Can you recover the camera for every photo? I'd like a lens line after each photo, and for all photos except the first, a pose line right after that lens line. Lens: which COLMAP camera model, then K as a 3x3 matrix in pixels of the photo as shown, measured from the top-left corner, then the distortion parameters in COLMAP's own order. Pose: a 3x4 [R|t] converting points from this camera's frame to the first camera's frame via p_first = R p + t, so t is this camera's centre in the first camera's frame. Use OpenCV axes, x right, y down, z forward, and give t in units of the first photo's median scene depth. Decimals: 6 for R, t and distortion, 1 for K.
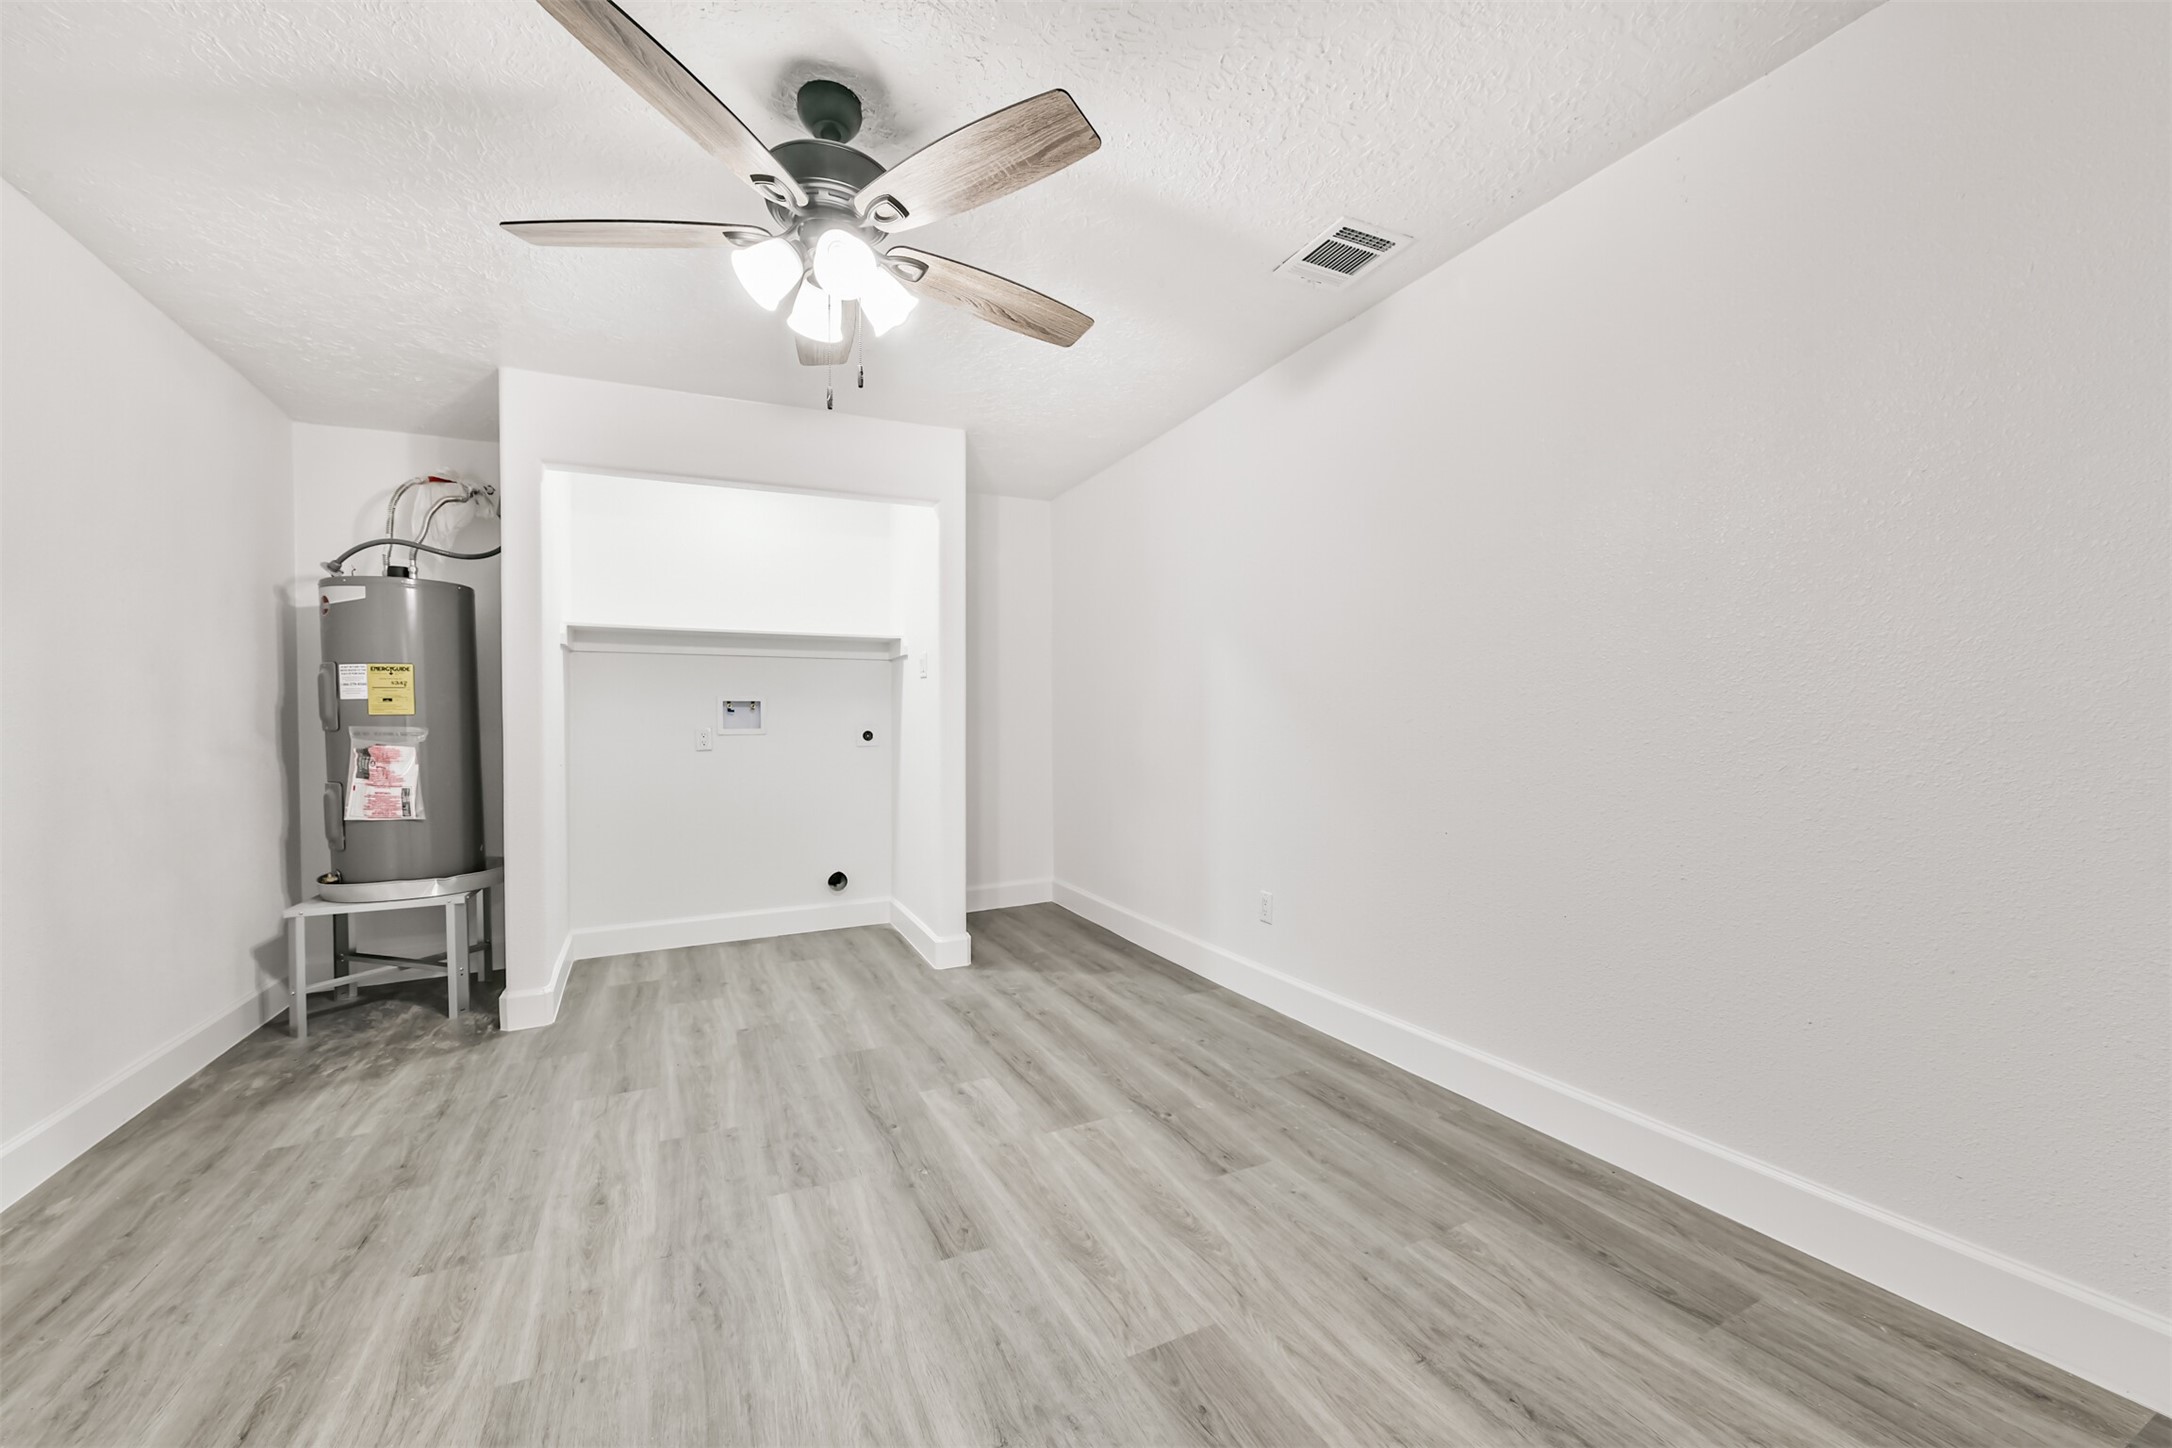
lens RADIAL K [[847.0, 0, 1081.8], [0, 847.0, 721.0], [0, 0, 1]] dist [-0.002688, -0.001462]
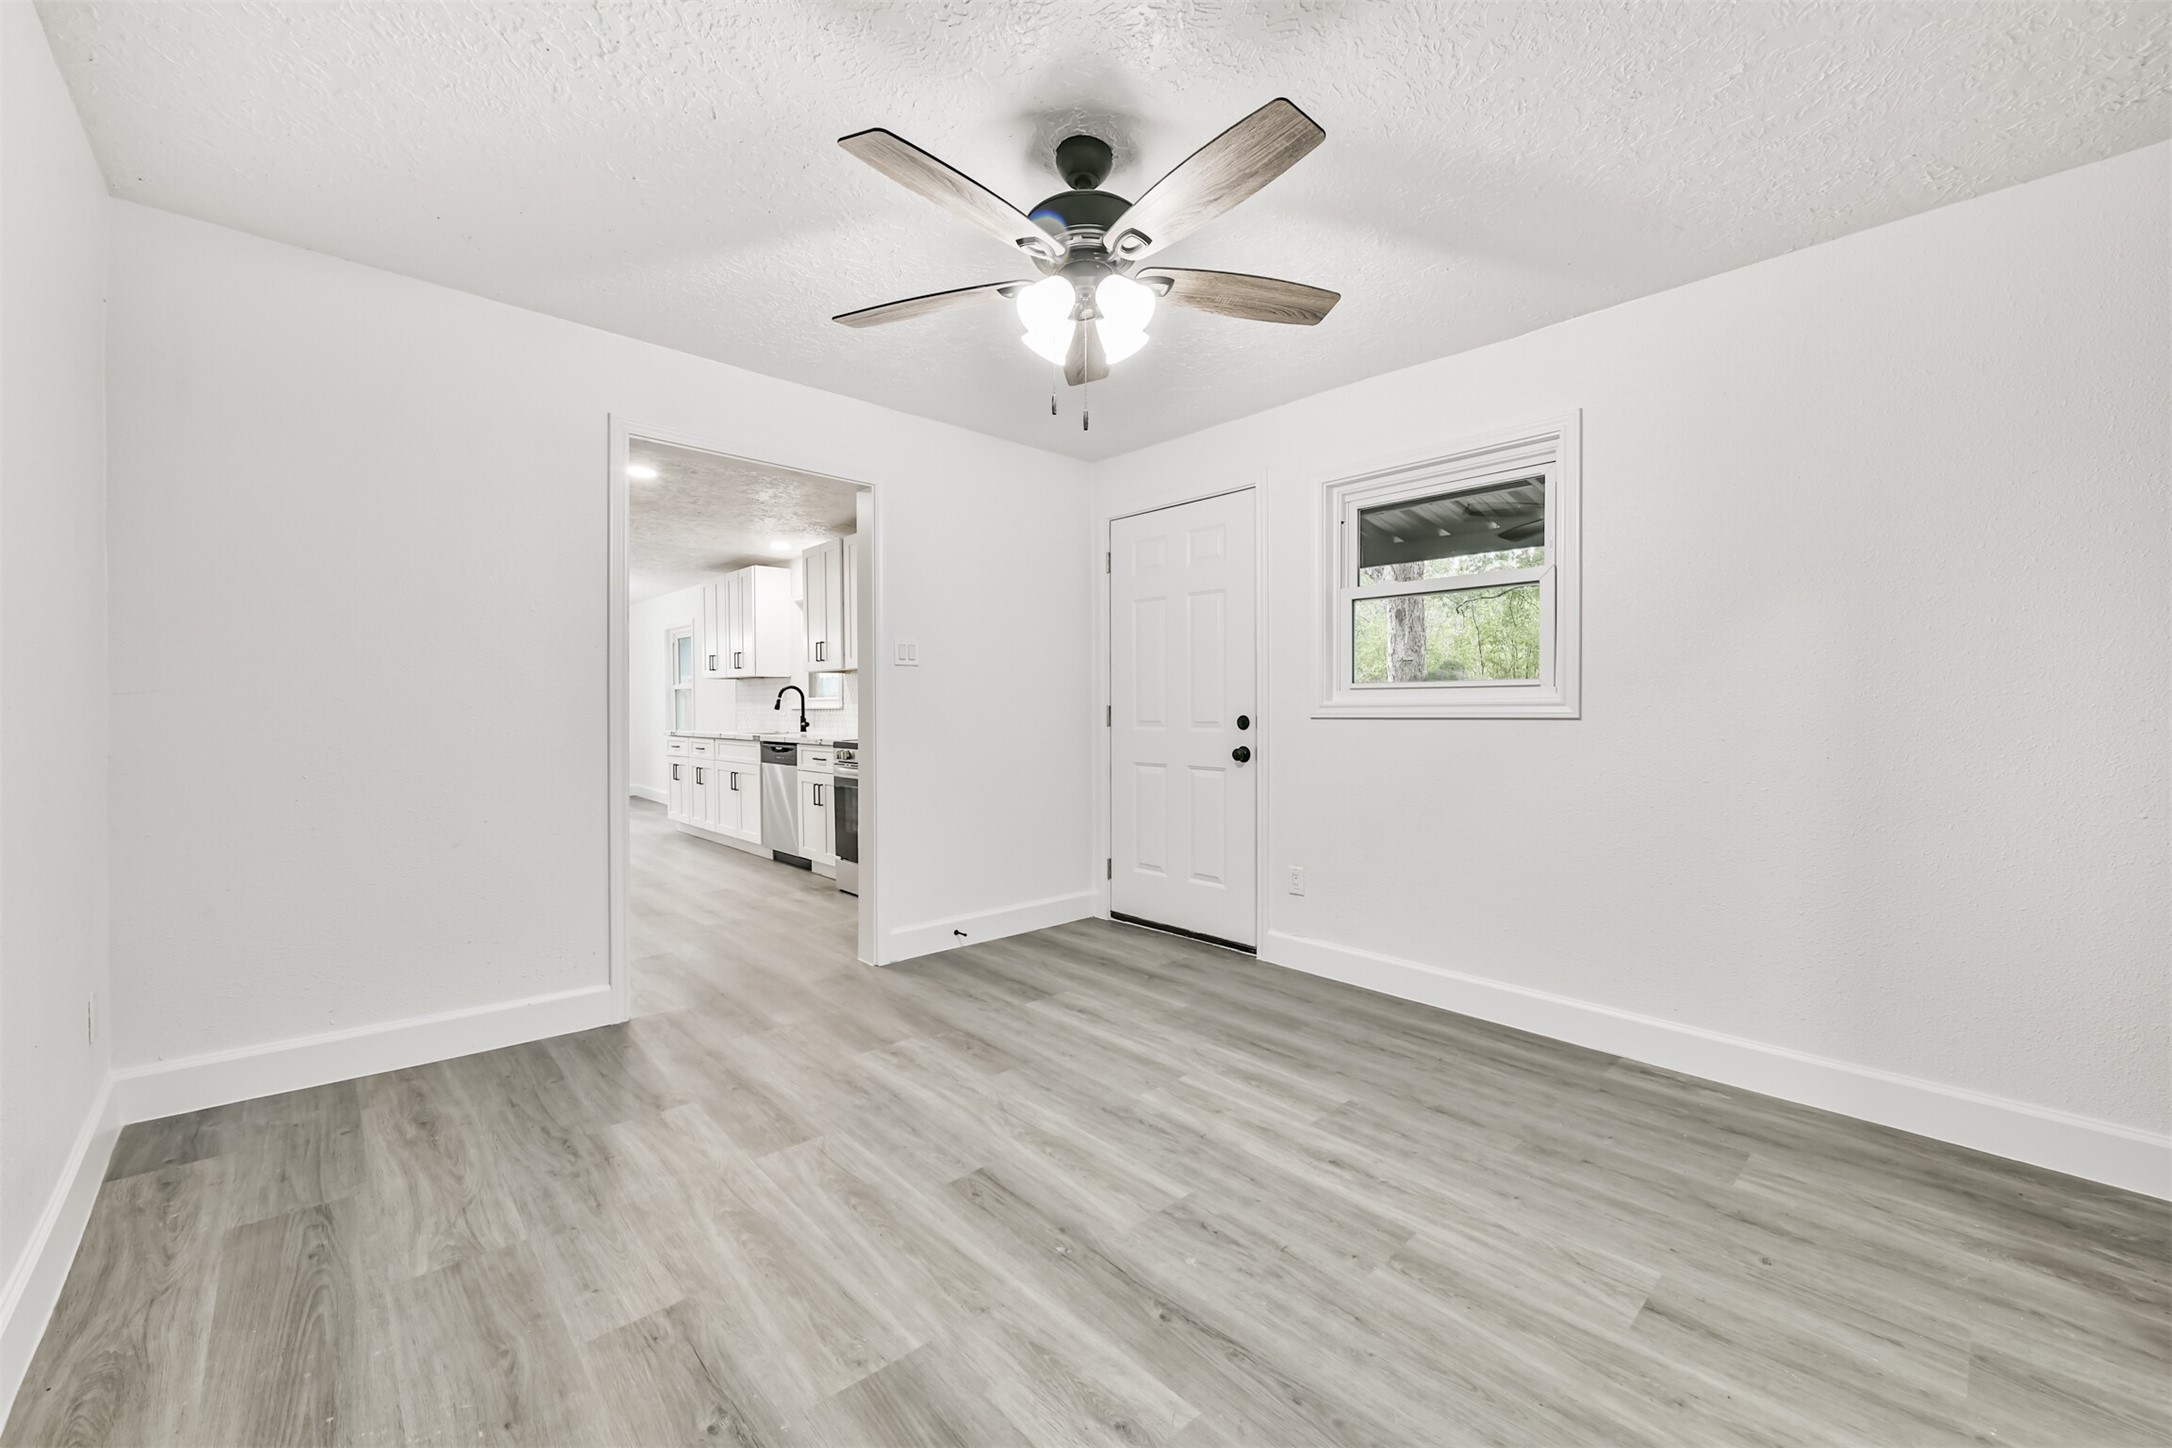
lens RADIAL K [[847.0, 0, 1078.1], [0, 847.0, 711.8], [0, 0, 1]] dist [-0.002688, -0.001462]
pose [[-0.957159, 0.009426, -0.289411, 0.035541], [0.008894, 0.999955, 0.003153, 0.001376], [0.289427, 0.000444, -0.957200, 1.888207]]
